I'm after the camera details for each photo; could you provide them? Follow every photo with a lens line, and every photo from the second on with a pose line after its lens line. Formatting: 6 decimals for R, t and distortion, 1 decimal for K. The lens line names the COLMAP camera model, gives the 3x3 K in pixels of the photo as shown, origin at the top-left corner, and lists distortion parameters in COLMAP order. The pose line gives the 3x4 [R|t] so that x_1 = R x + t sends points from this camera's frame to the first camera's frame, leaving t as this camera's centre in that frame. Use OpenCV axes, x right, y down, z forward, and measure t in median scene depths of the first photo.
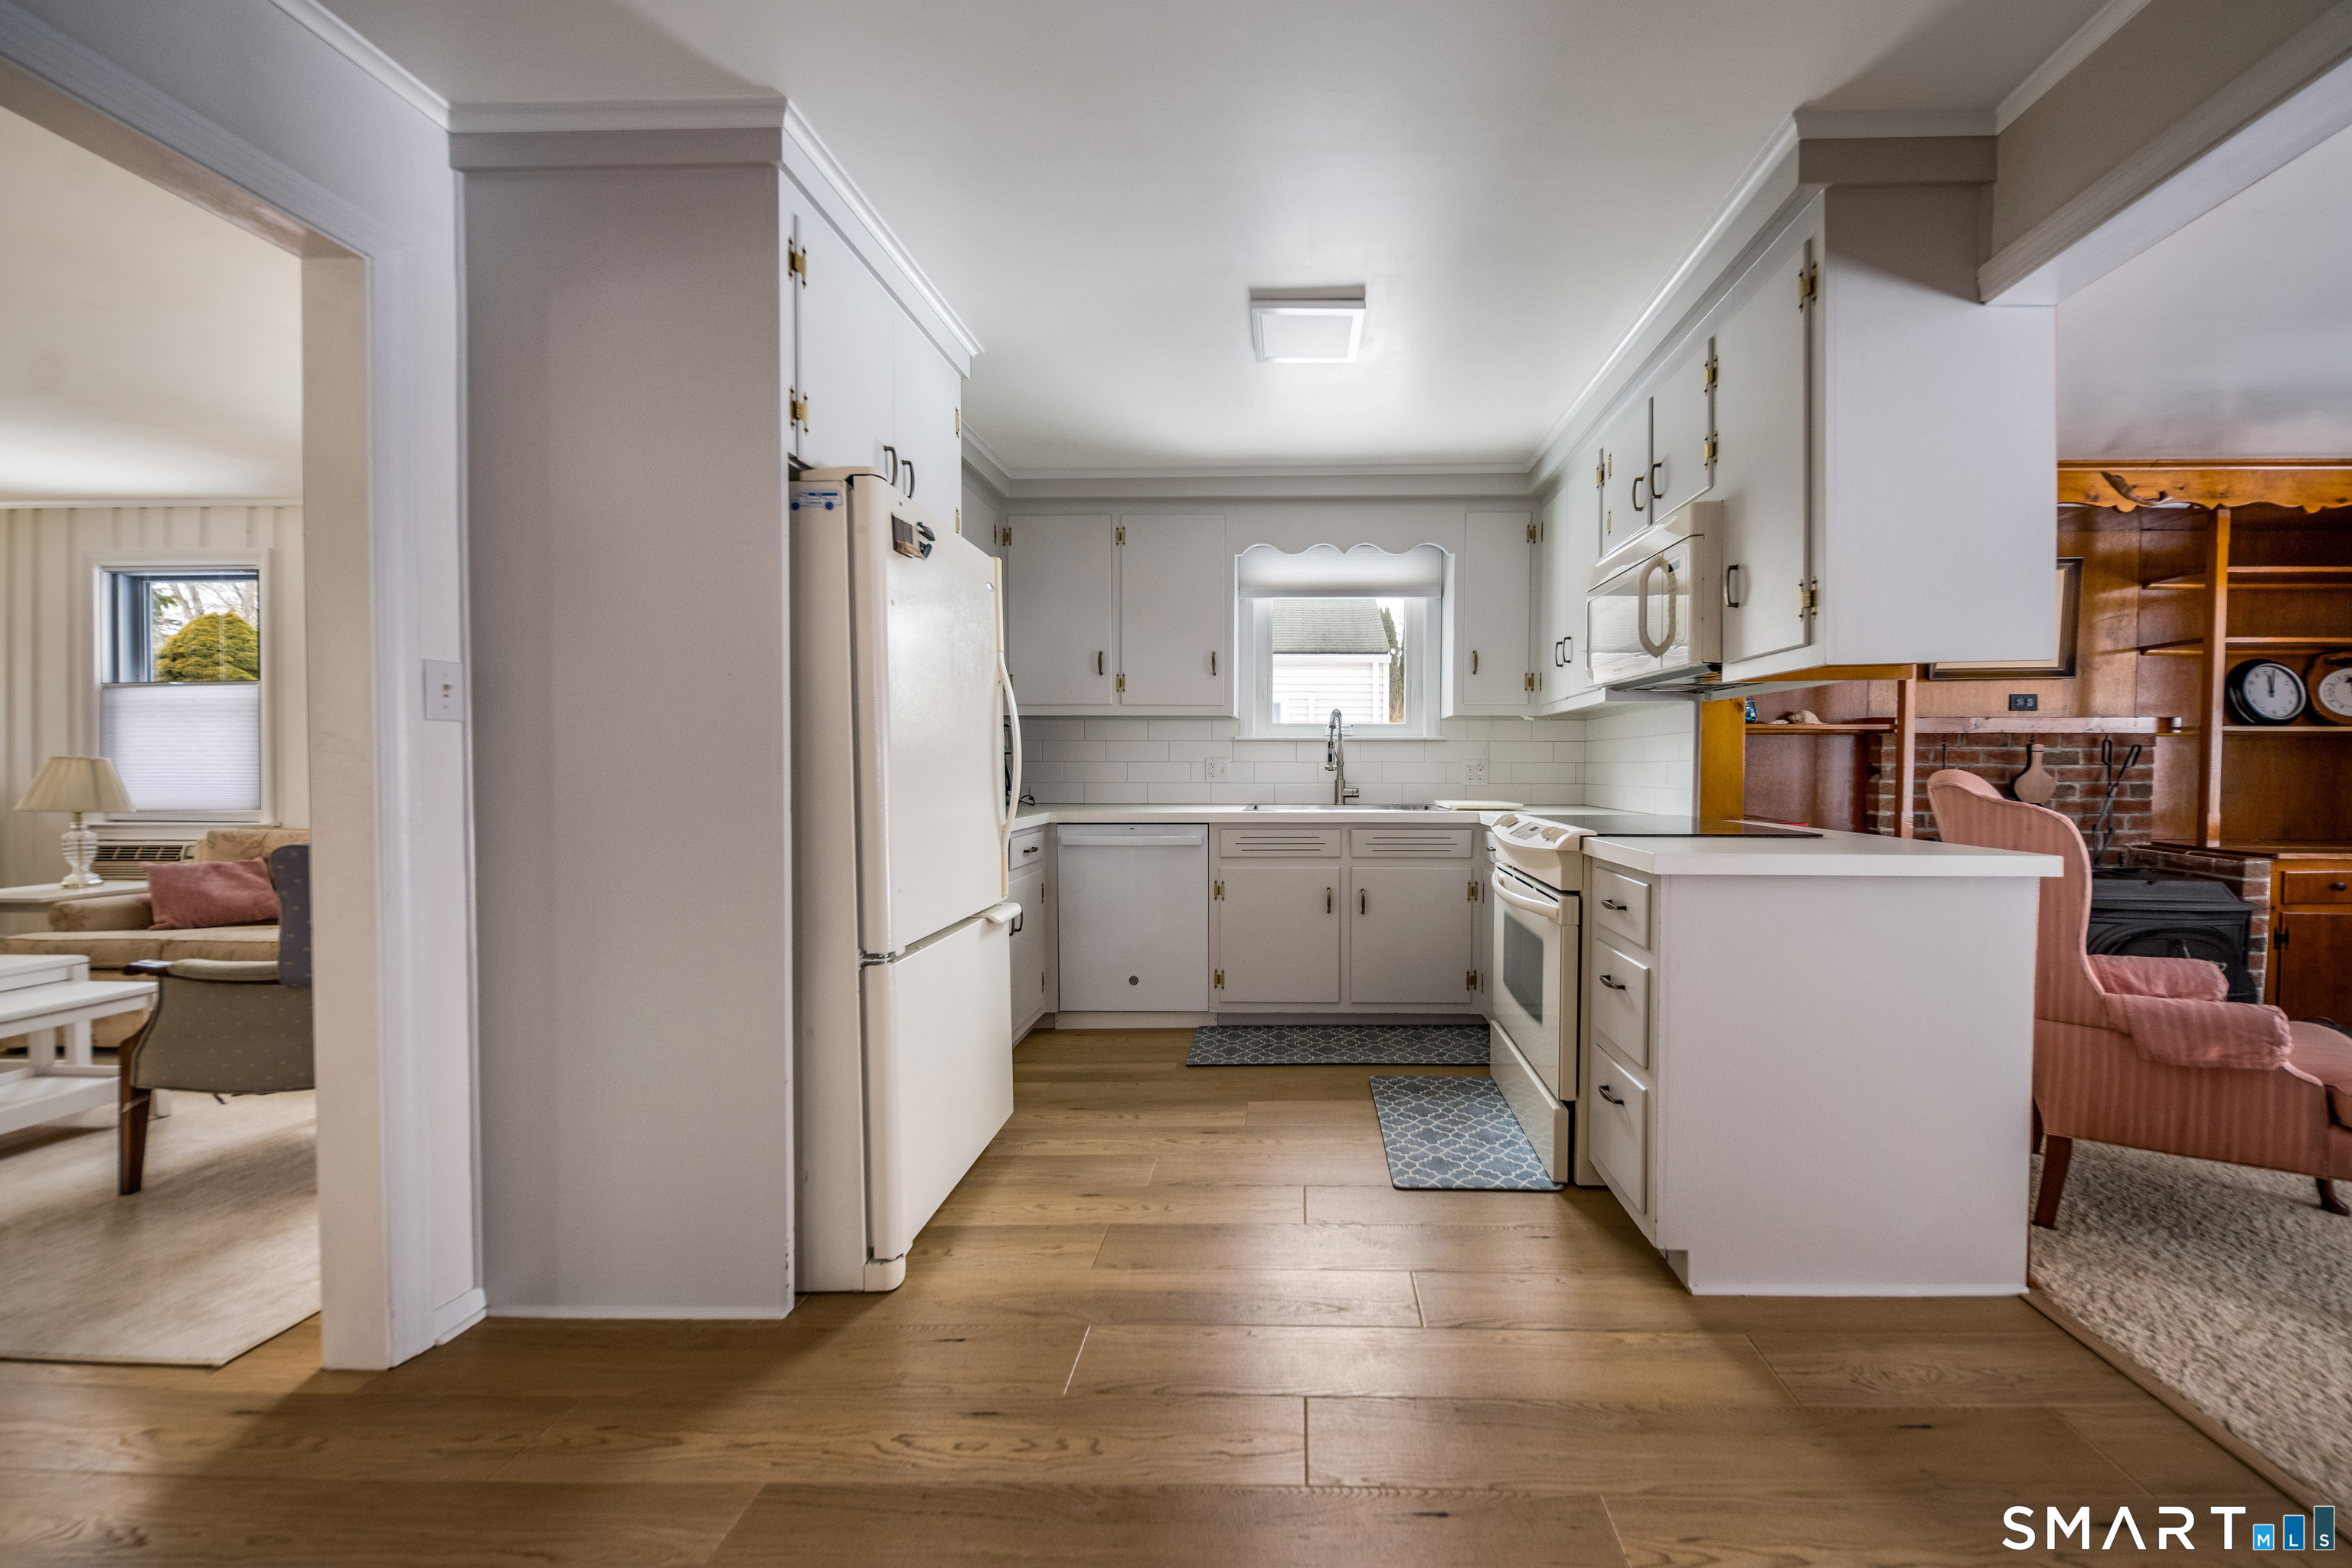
lens RADIAL K [[869.6, 0, 1258.4], [0, 869.6, 791.6], [0, 0, 1]] dist [-0.000382, -0.000152]
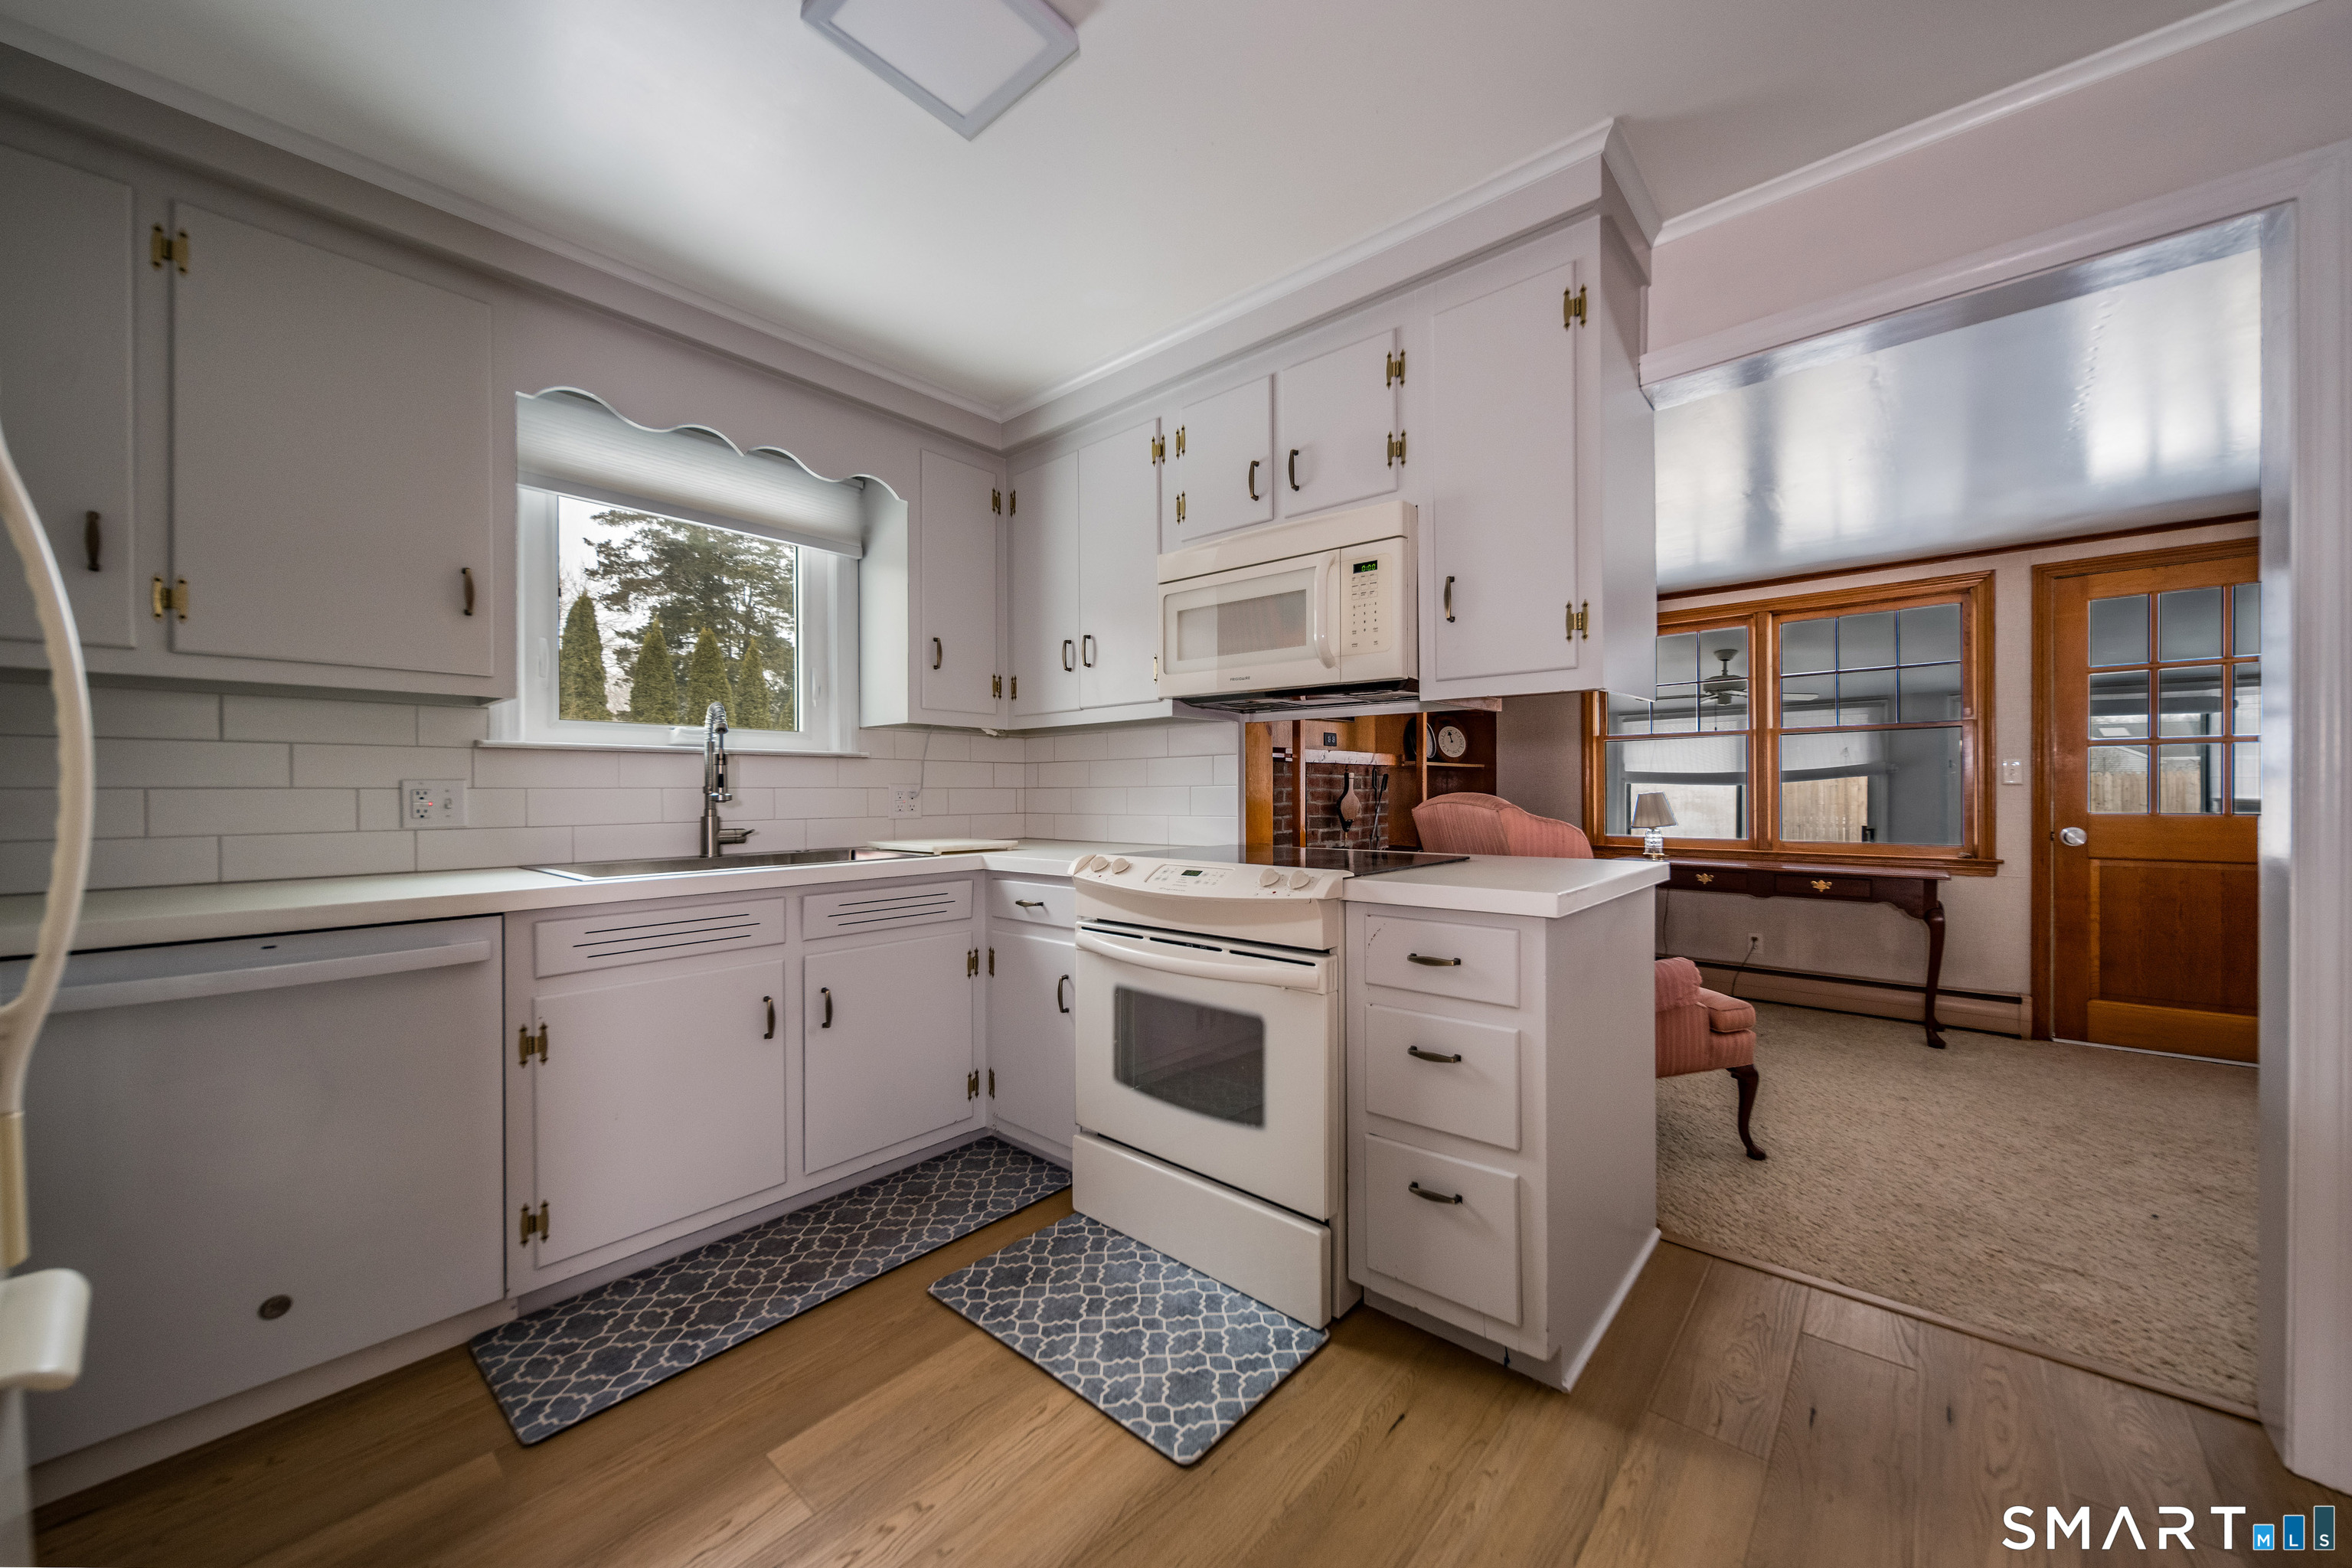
lens RADIAL K [[869.6, 0, 1258.4], [0, 869.6, 791.6], [0, 0, 1]] dist [-0.000382, -0.000152]
pose [[0.596023, -0.004325, 0.802956, -0.219533], [0.029386, 0.999433, -0.016430, -0.011994], [-0.802430, 0.033388, 0.595812, 0.404752]]
